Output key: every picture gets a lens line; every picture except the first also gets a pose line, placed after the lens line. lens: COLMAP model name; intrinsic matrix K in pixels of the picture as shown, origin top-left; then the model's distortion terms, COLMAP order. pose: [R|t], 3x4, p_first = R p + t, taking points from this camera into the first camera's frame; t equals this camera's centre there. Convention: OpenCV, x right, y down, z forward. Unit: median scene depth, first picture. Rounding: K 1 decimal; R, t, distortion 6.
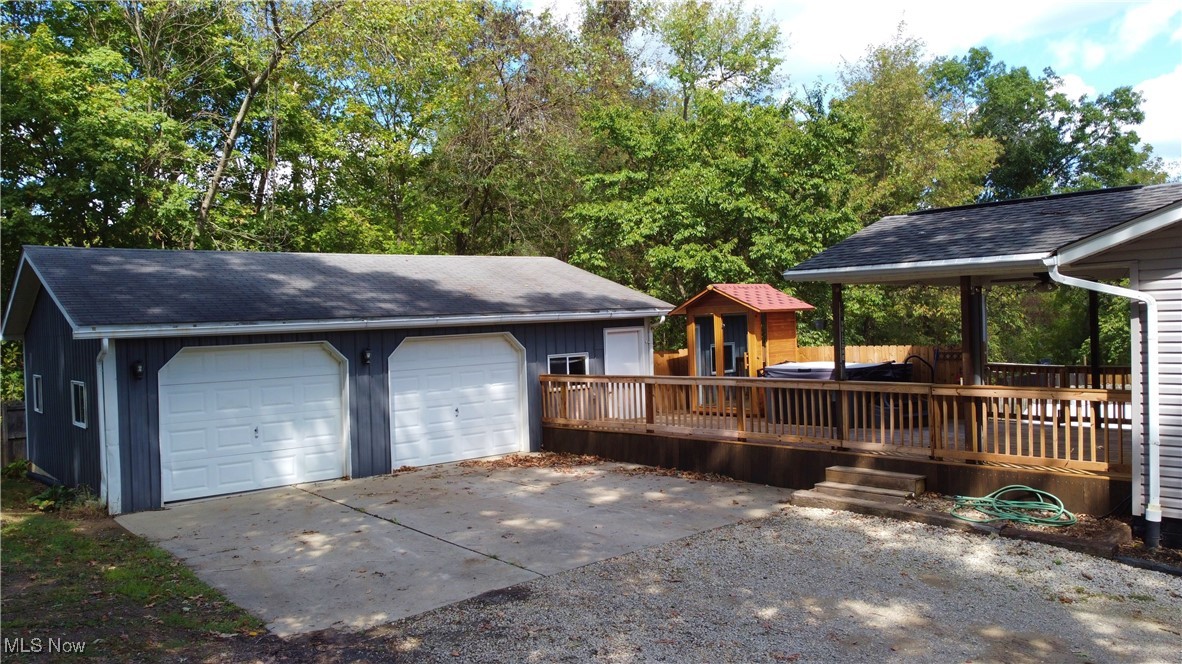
lens RADIAL K [[911.3, 0, 591.0], [0, 911.3, 332.0], [0, 0, 1]] dist [-0.002215, -0.004500]
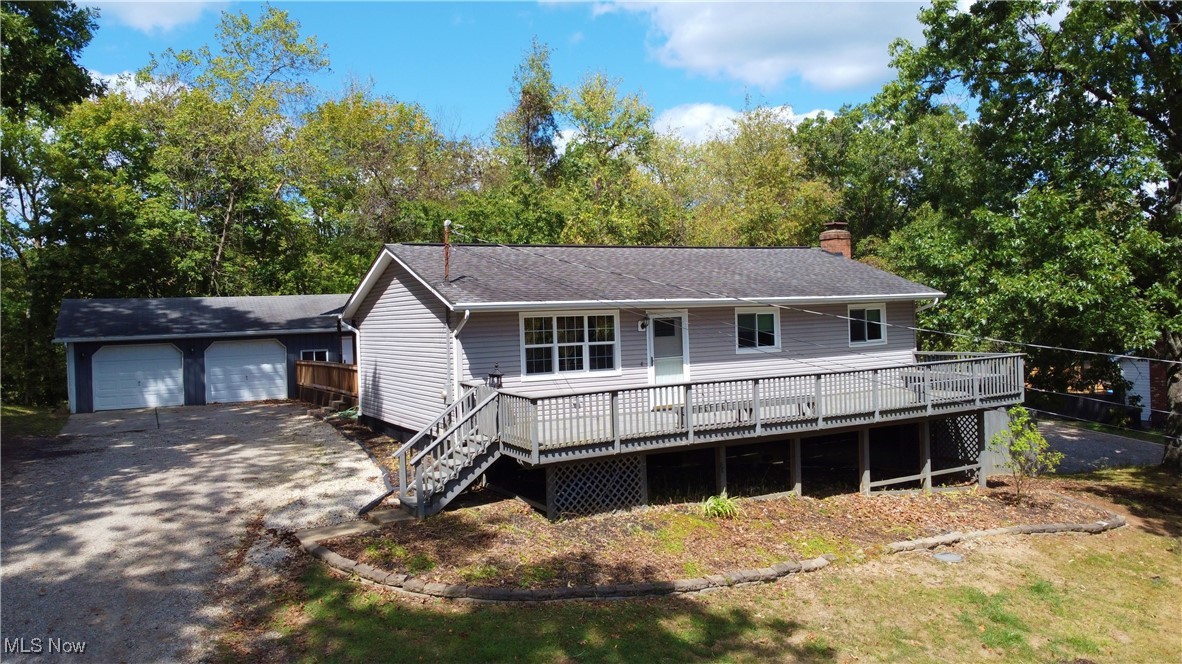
lens RADIAL K [[911.3, 0, 591.0], [0, 911.3, 332.0], [0, 0, 1]] dist [-0.002215, -0.004500]
pose [[0.999999, -0.001395, 0.000735, 0.655551], [0.001396, 0.999999, -0.000568, -0.013469], [-0.000735, 0.000569, 1.000000, -1.096633]]
